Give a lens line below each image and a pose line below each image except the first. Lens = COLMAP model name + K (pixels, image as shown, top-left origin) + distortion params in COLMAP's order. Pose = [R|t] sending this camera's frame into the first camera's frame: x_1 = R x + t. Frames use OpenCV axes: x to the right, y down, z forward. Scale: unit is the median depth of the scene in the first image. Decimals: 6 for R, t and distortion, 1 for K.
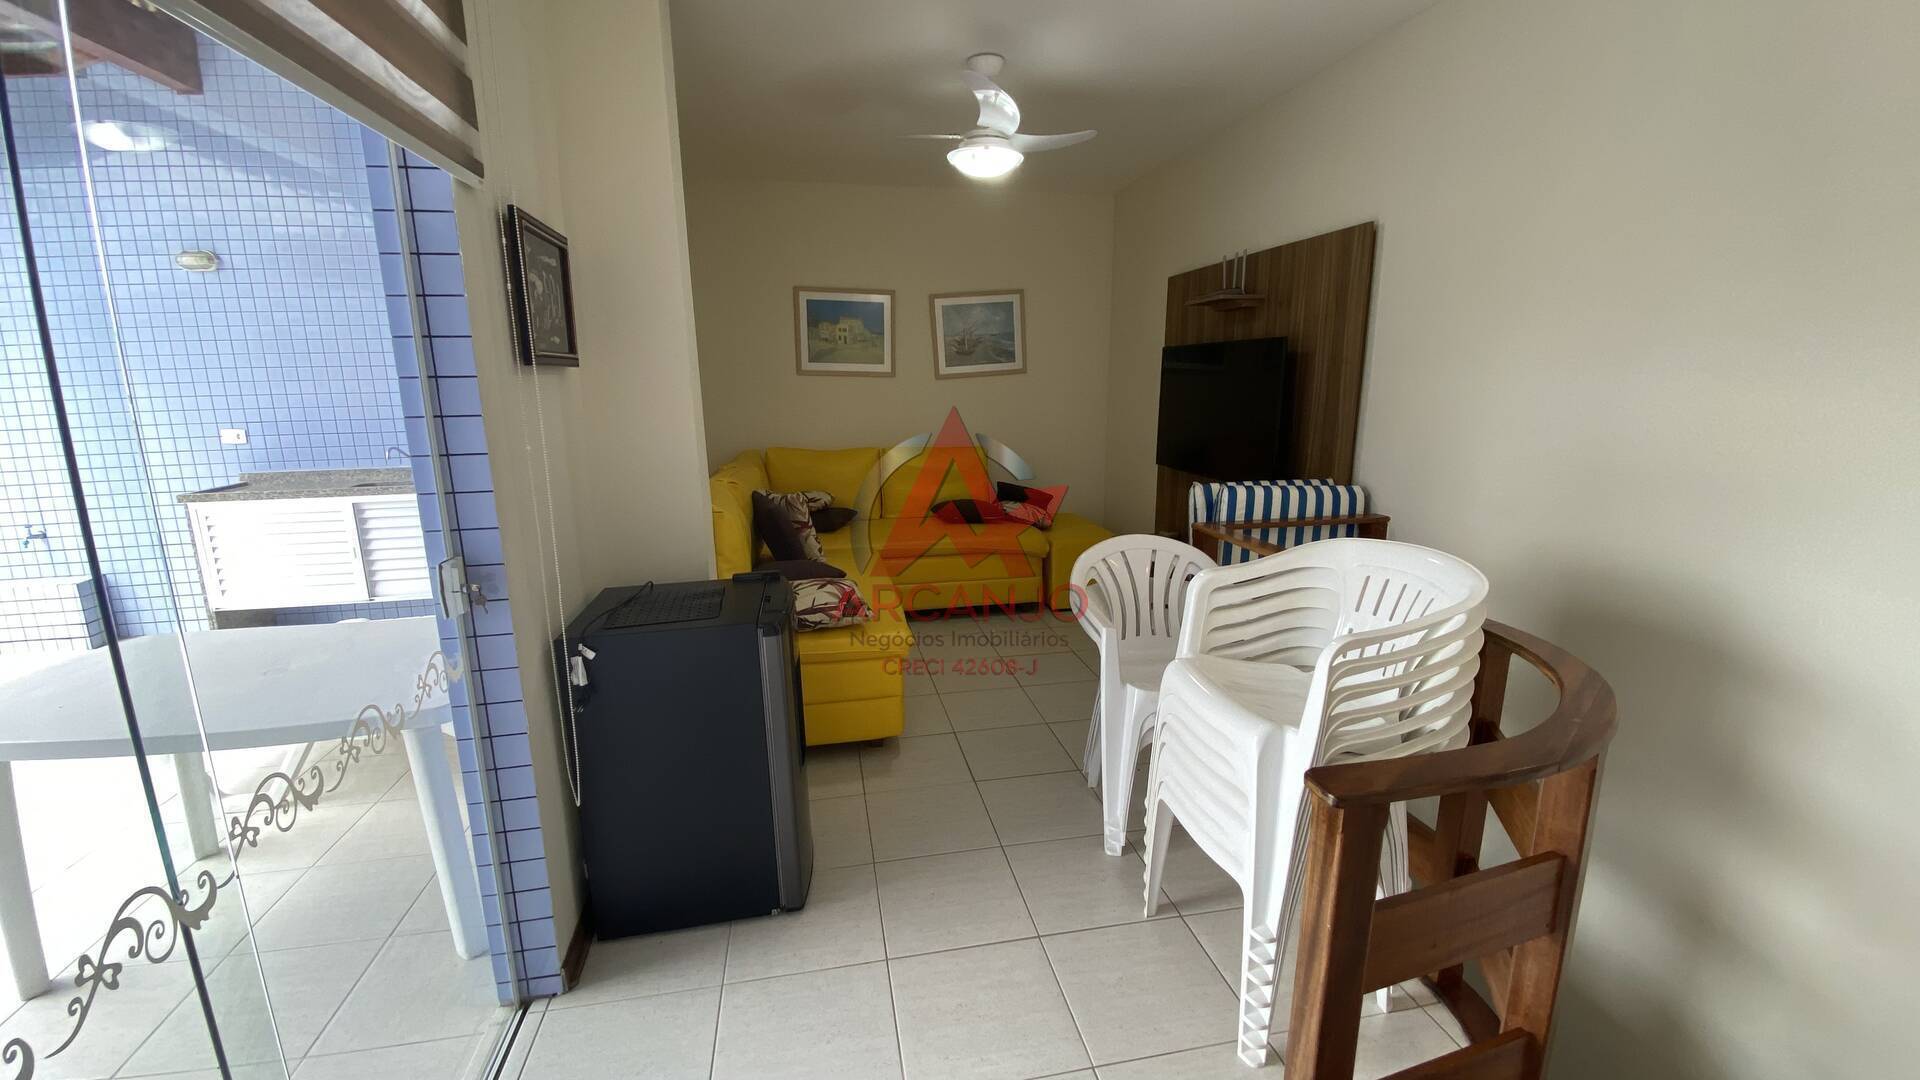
lens RADIAL K [[772.1, 0, 958.6], [0, 772.1, 546.2], [0, 0, 1]] dist [0.047989, -0.034645]
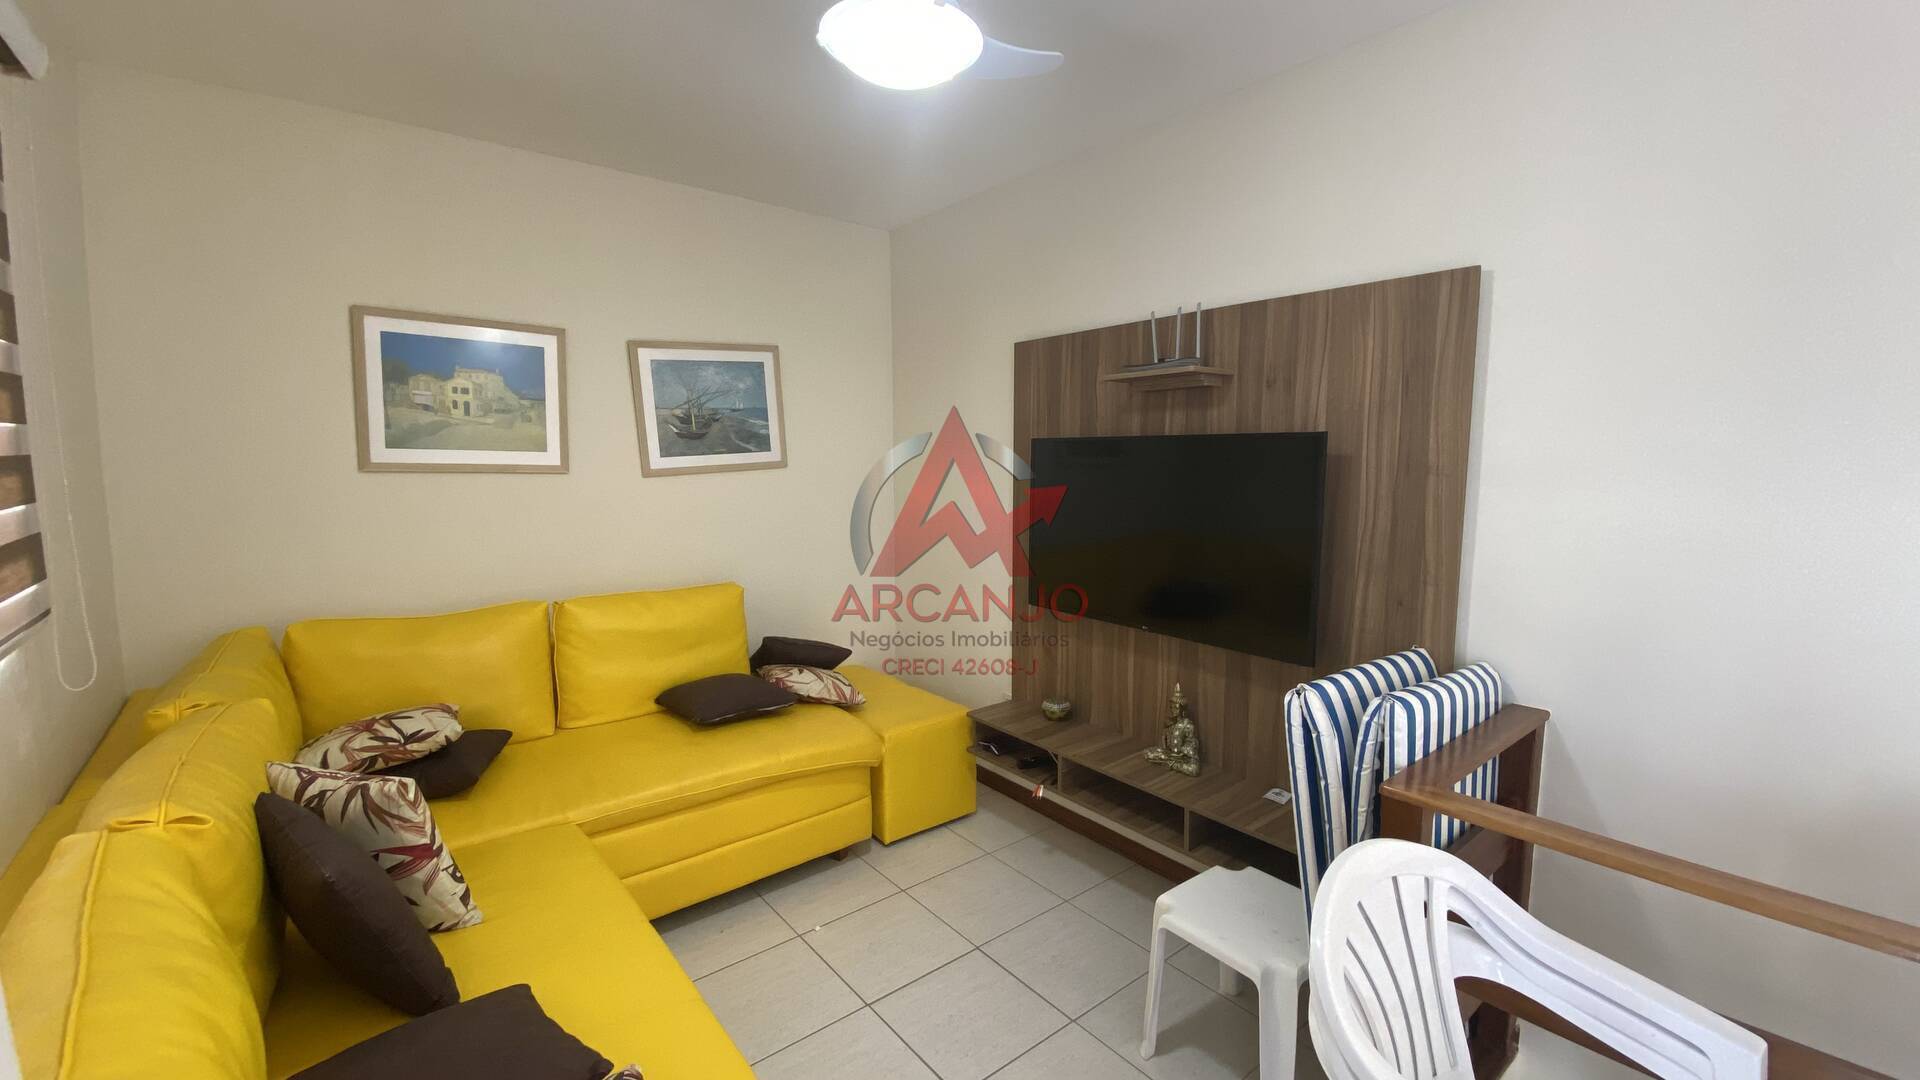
lens RADIAL K [[772.1, 0, 958.6], [0, 772.1, 546.2], [0, 0, 1]] dist [0.047989, -0.034645]
pose [[0.885530, -0.045106, 0.462388, -0.102347], [0.089456, 0.993206, -0.074432, -0.100990], [-0.455889, 0.107275, 0.883548, 0.378250]]
